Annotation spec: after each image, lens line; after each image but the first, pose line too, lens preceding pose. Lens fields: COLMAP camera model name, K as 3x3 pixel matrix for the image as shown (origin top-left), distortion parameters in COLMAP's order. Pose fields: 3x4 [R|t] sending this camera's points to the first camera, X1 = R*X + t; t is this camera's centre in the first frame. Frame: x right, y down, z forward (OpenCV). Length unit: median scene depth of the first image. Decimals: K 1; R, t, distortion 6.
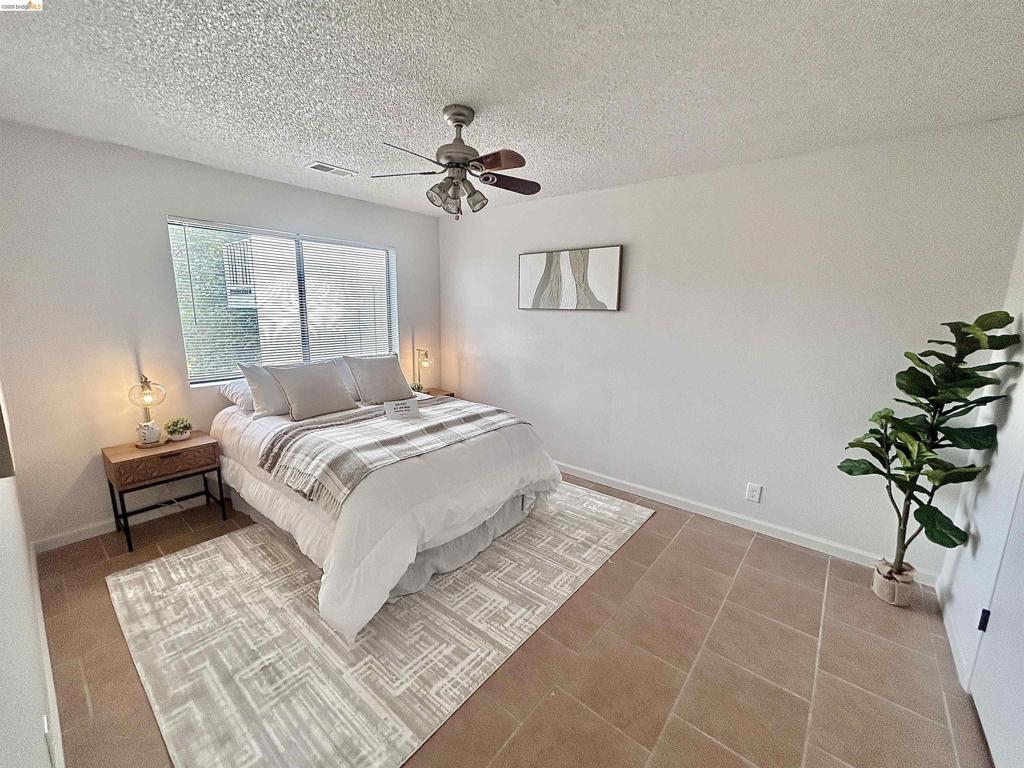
lens RADIAL K [[415.2, 0, 511.0], [0, 415.2, 385.7], [0, 0, 1]] dist [0.000378, -0.000104]
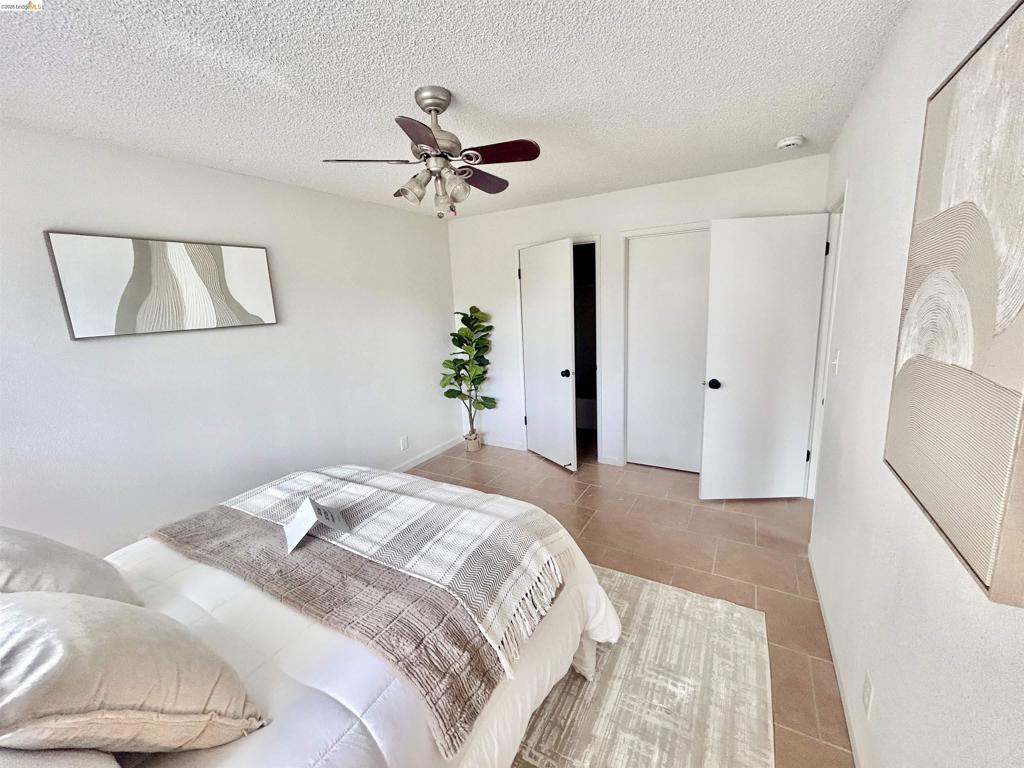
lens RADIAL K [[415.2, 0, 511.7], [0, 415.2, 380.1], [0, 0, 1]] dist [0.000378, -0.000104]
pose [[-0.171127, -0.194140, 0.965932, -0.917754], [0.234176, 0.944284, 0.231276, -0.209014], [-0.957015, 0.265776, -0.116130, 0.896846]]
